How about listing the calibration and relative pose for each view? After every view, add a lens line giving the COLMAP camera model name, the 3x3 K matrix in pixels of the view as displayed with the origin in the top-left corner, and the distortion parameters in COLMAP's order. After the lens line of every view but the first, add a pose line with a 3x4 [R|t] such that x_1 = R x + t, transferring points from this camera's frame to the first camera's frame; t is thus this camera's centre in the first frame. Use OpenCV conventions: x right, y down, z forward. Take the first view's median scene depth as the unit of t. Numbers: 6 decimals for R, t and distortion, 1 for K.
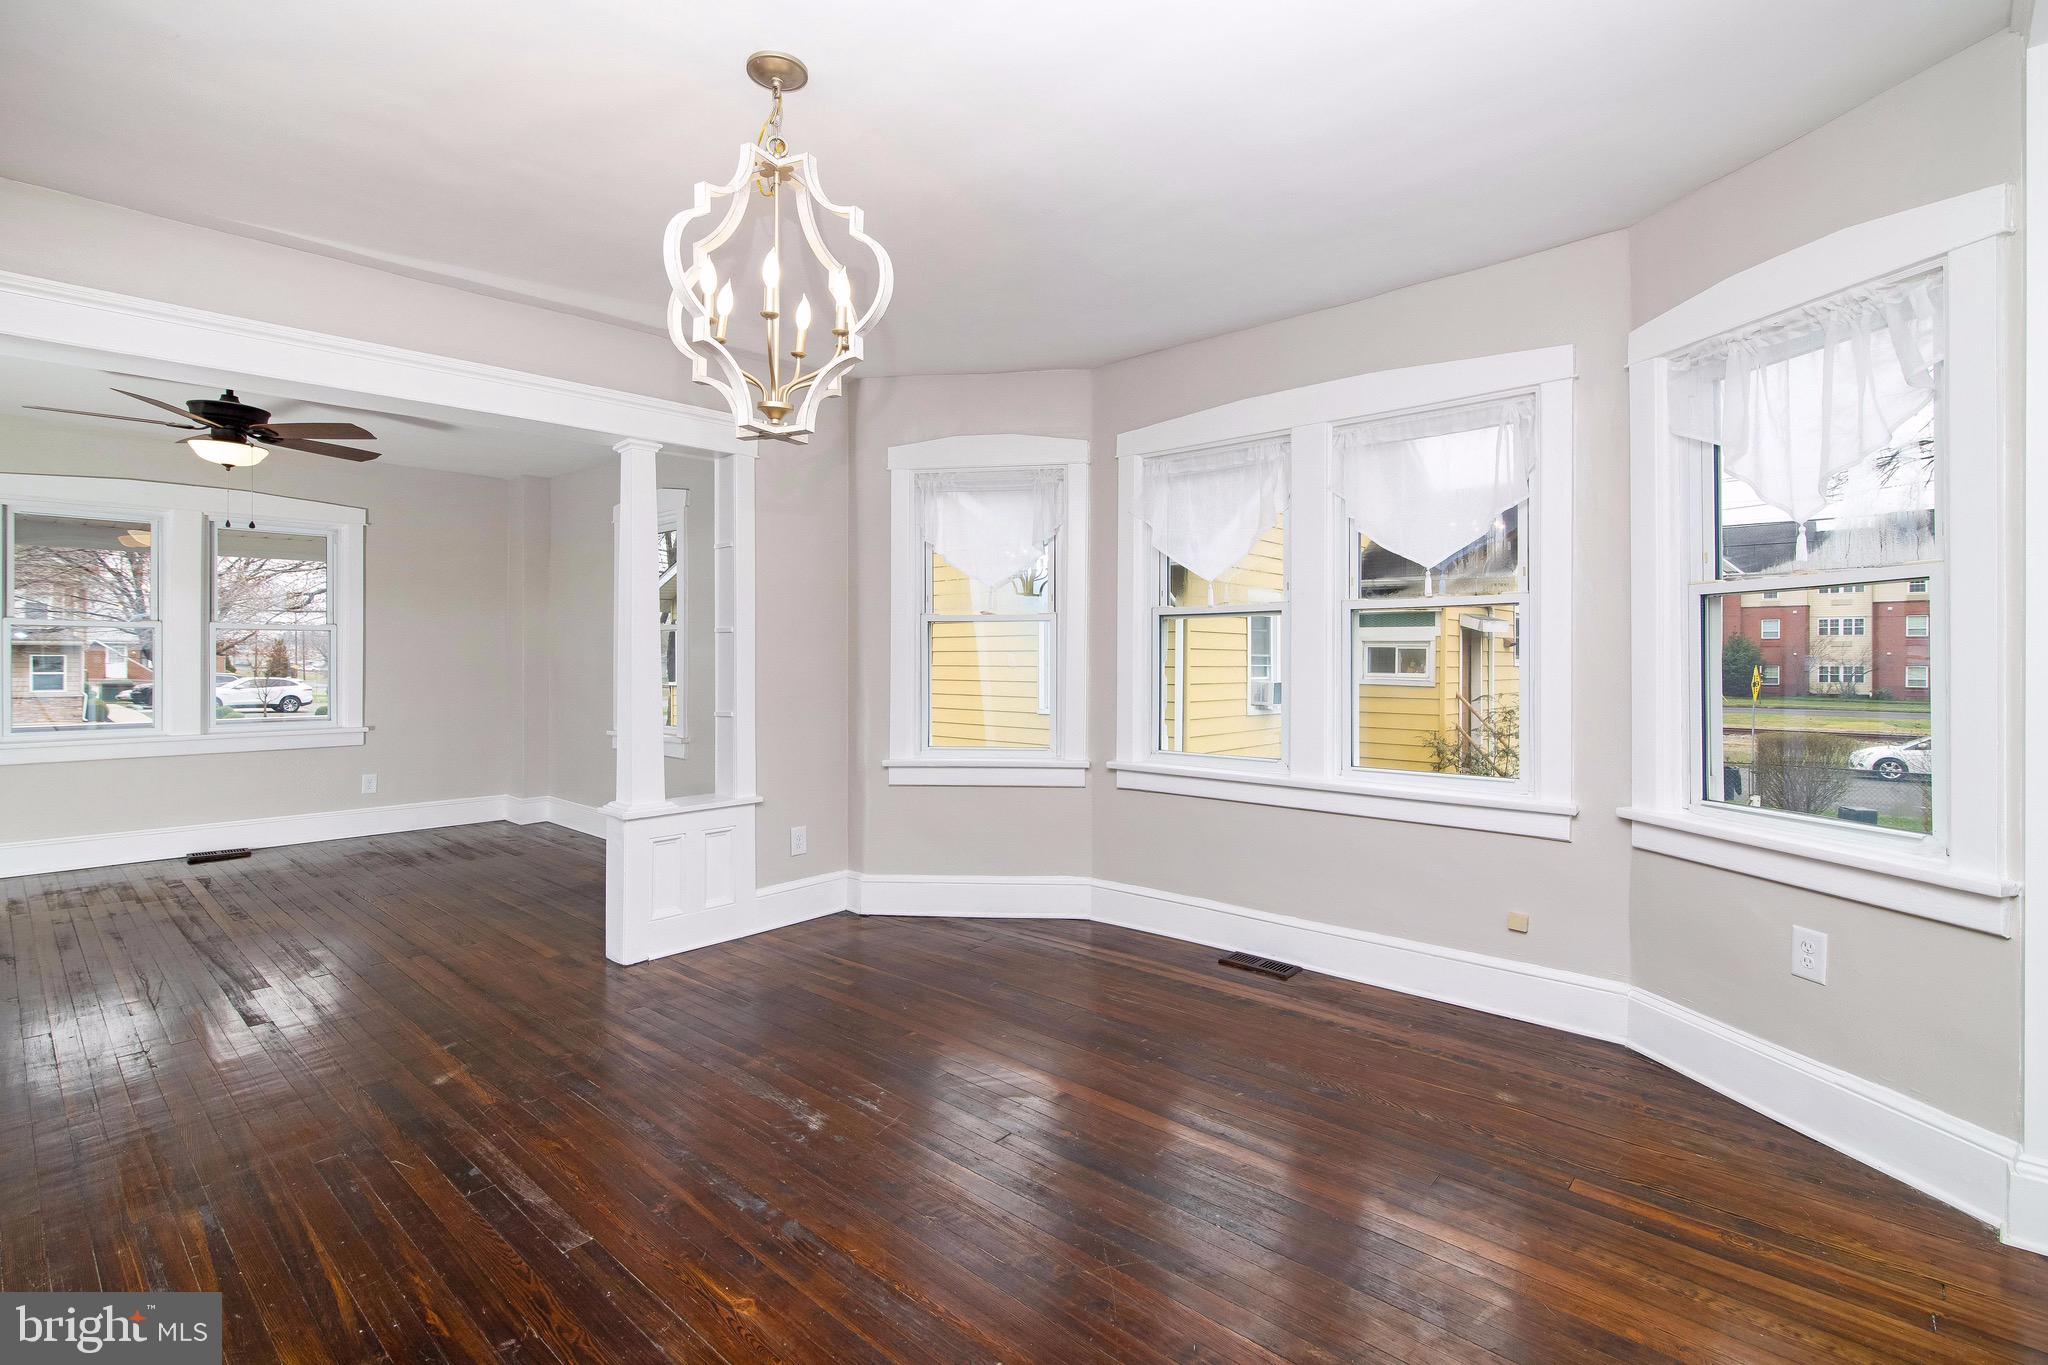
lens RADIAL K [[934.8, 0, 1017.6], [0, 934.8, 662.6], [0, 0, 1]] dist [0.001113, 0.000374]
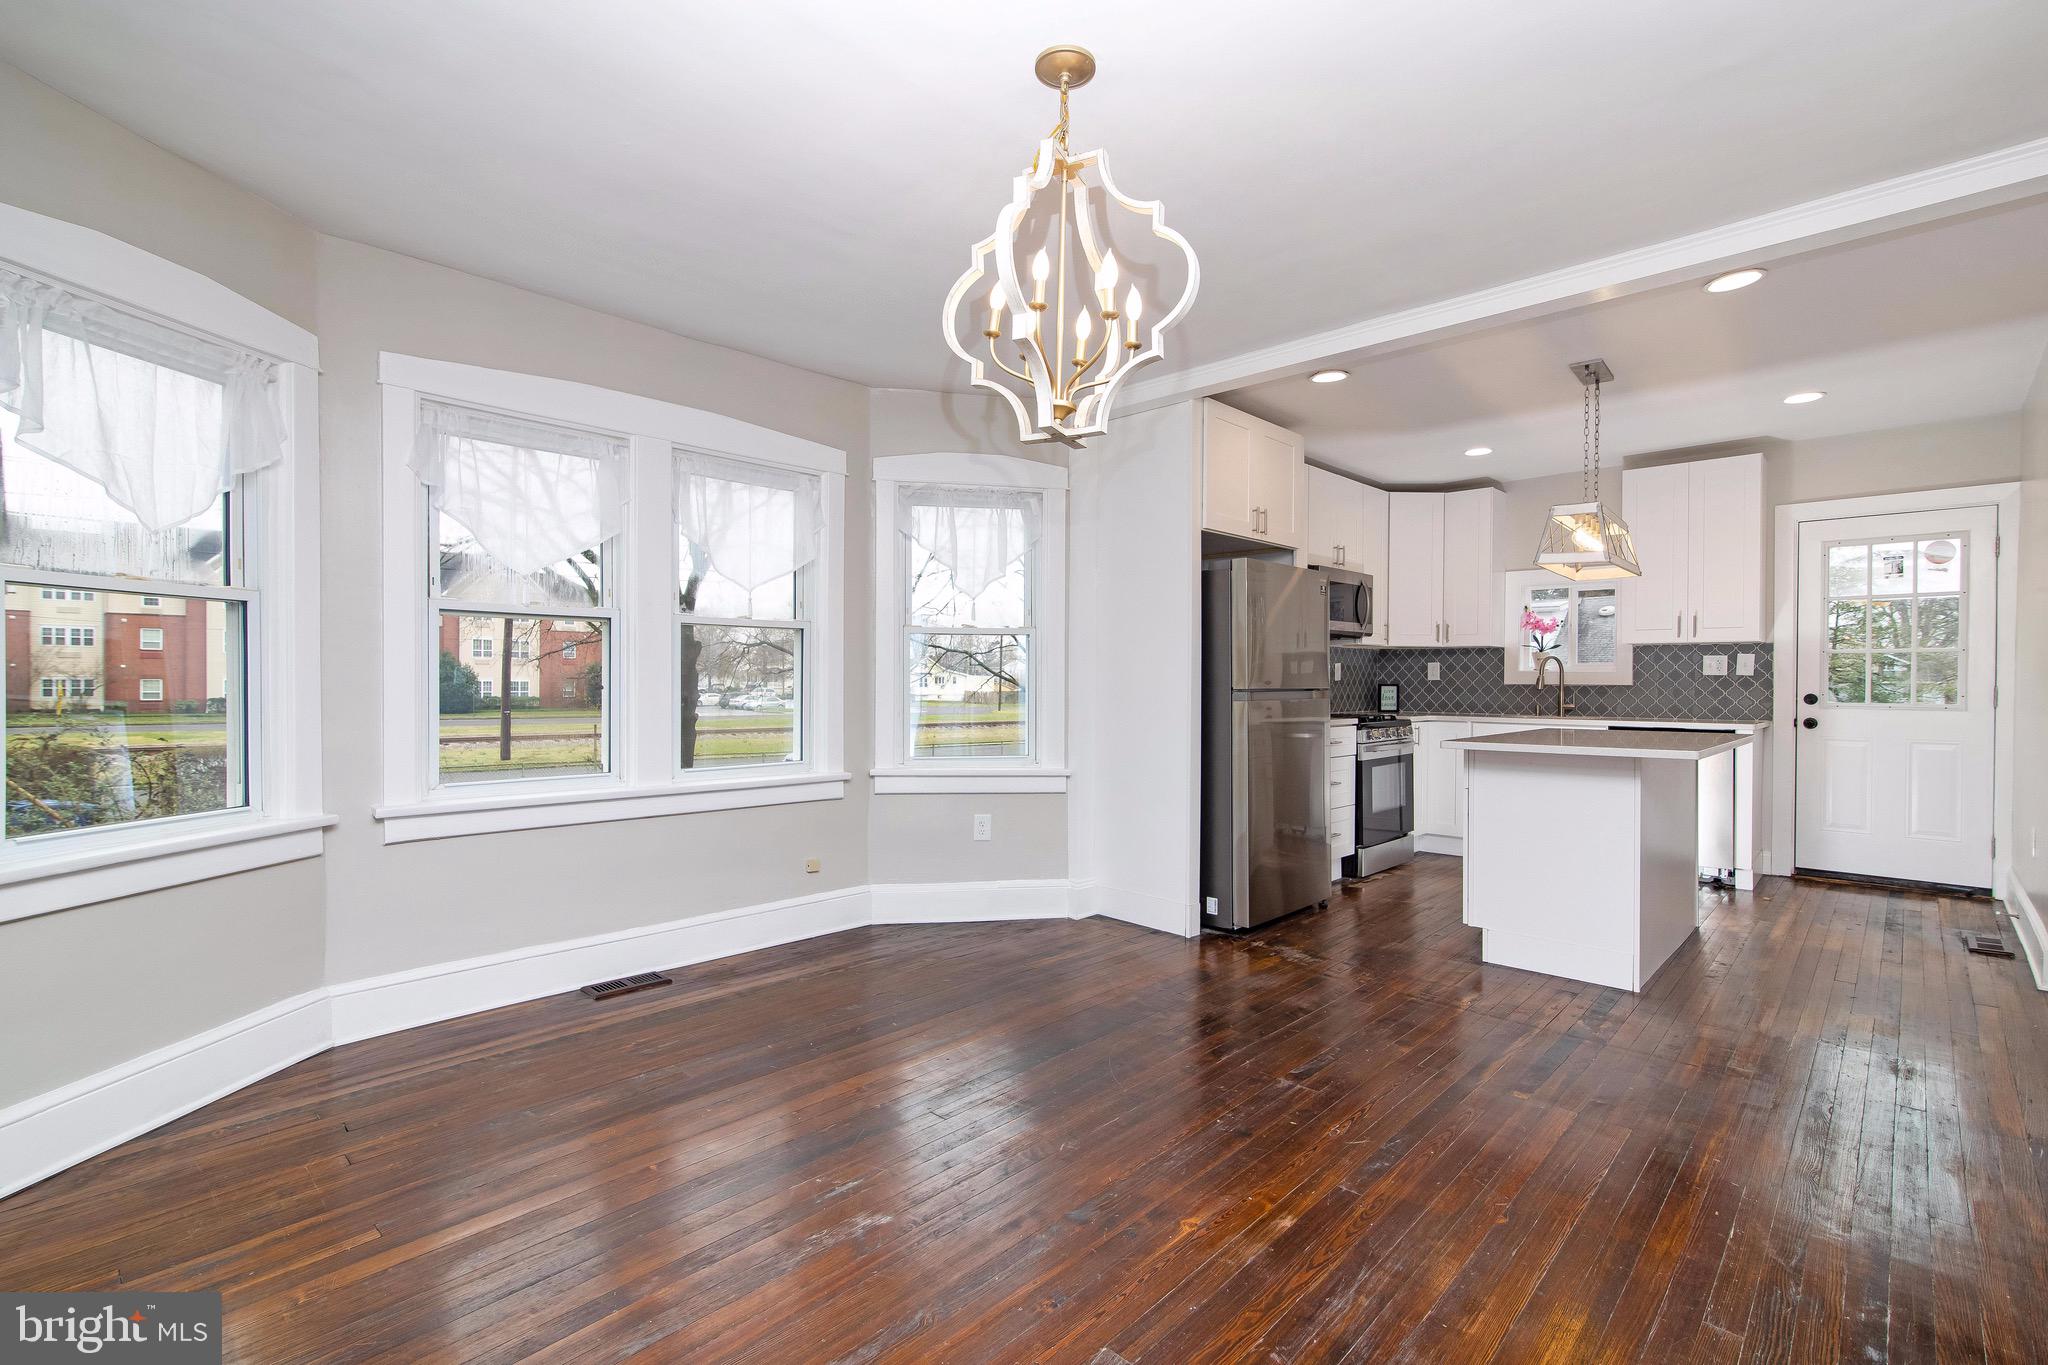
lens RADIAL K [[934.8, 0, 1031.9], [0, 934.8, 689.1], [0, 0, 1]] dist [0.001113, 0.000374]
pose [[0.021340, -0.009320, 0.999729, -0.688949], [-0.004986, 0.999943, 0.009428, 0.006385], [-0.999760, -0.005185, 0.021292, 0.558343]]
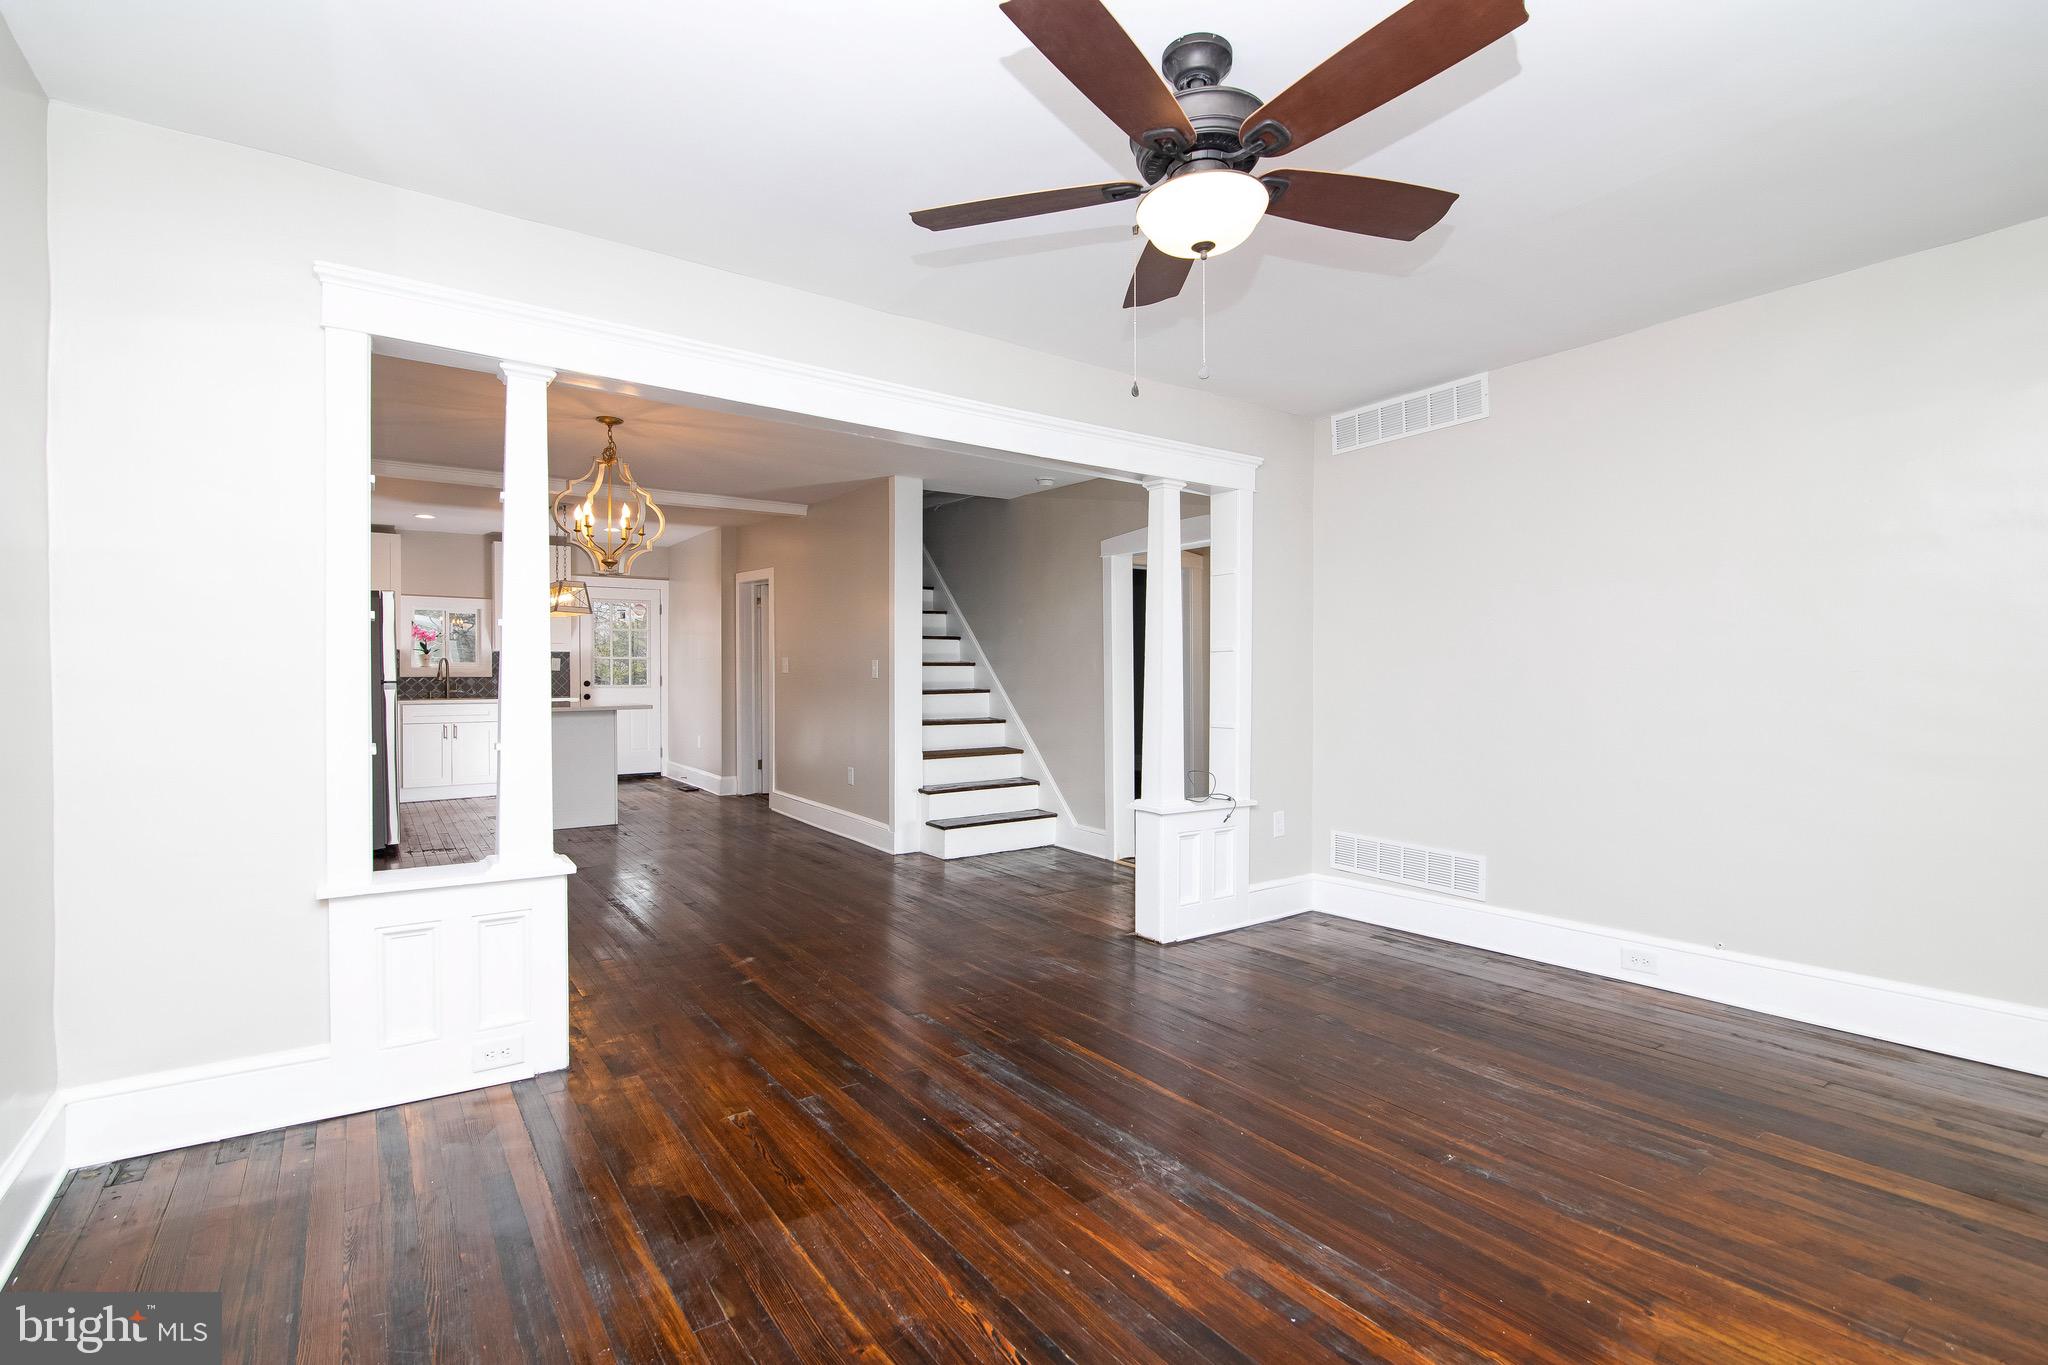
lens RADIAL K [[934.8, 0, 1034.7], [0, 934.8, 673.0], [0, 0, 1]] dist [0.001113, 0.000374]
pose [[-0.979953, 0.003142, 0.199203, -0.984097], [0.002758, 0.999994, -0.002208, 0.009010], [-0.199208, -0.001615, -0.979956, 1.742260]]
